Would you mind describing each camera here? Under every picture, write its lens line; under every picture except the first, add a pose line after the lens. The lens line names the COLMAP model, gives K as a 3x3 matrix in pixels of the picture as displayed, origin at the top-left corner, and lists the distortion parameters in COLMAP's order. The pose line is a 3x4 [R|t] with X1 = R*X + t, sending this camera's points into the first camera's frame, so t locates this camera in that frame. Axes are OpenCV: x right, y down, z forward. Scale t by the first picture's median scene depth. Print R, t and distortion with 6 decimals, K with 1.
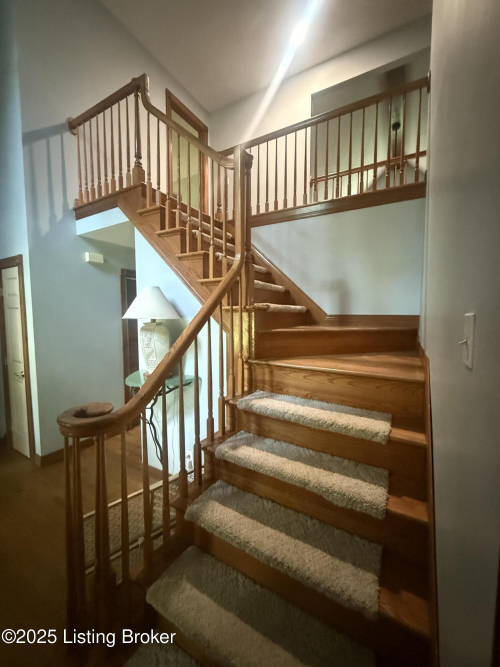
lens RADIAL K [[265.7, 0, 250.0], [0, 265.7, 333.5], [0, 0, 1]] dist [0.000357, 0.000125]
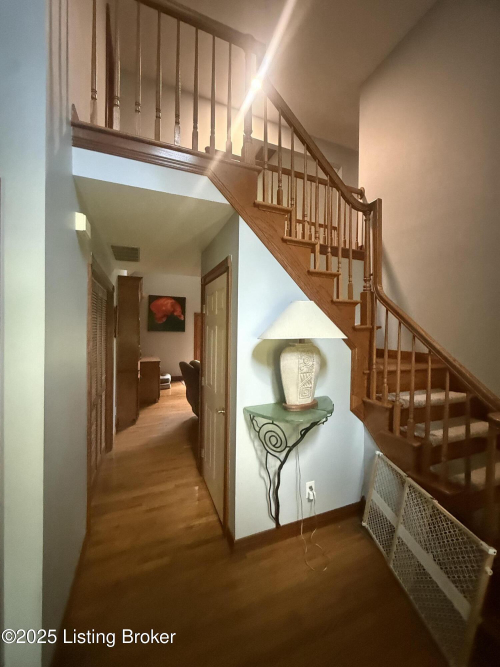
lens RADIAL K [[265.7, 0, 250.0], [0, 265.7, 333.5], [0, 0, 1]] dist [0.000357, 0.000125]
pose [[0.621921, -0.017707, 0.782880, -1.012906], [0.049173, 0.998654, -0.016476, -0.060537], [-0.781535, 0.048744, 0.621955, 0.535769]]
